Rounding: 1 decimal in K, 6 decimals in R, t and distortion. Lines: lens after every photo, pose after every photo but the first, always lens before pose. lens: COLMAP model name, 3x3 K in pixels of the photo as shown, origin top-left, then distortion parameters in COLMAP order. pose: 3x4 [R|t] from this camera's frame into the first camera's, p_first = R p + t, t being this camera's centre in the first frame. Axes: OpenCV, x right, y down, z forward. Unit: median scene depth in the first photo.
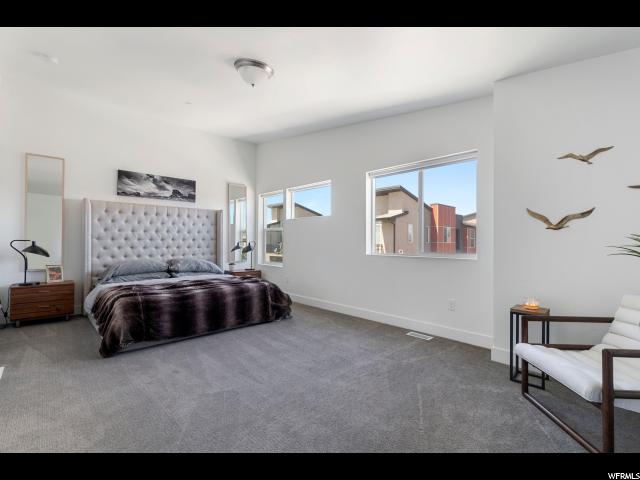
lens RADIAL K [[292.7, 0, 320.3], [0, 292.7, 240.8], [0, 0, 1]] dist [-0.000313, 0.000004]
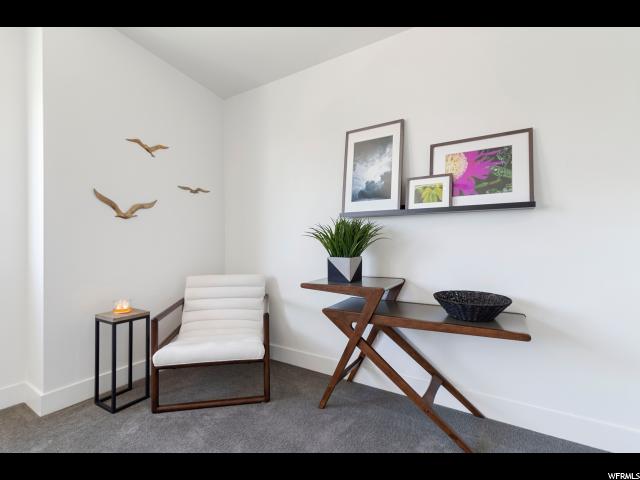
lens RADIAL K [[292.7, 0, 321.4], [0, 292.7, 239.3], [0, 0, 1]] dist [-0.000313, 0.000004]
pose [[-0.225276, -0.001395, 0.974294, -0.203626], [0.004932, 0.999985, 0.002572, 0.026969], [-0.974282, 0.005385, -0.225266, 0.627586]]
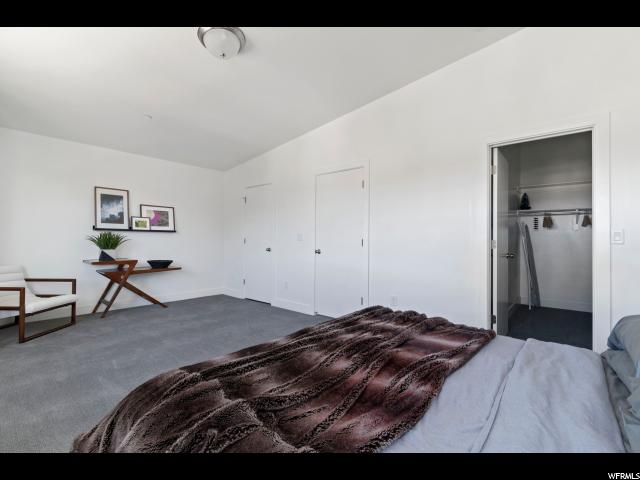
lens RADIAL K [[292.7, 0, 317.7], [0, 292.7, 236.7], [0, 0, 1]] dist [-0.000313, 0.000004]
pose [[-0.999452, -0.008489, -0.031994, -0.450642], [-0.007707, 0.999670, -0.024487, 0.032141], [0.032192, -0.024227, -0.999188, 1.494971]]
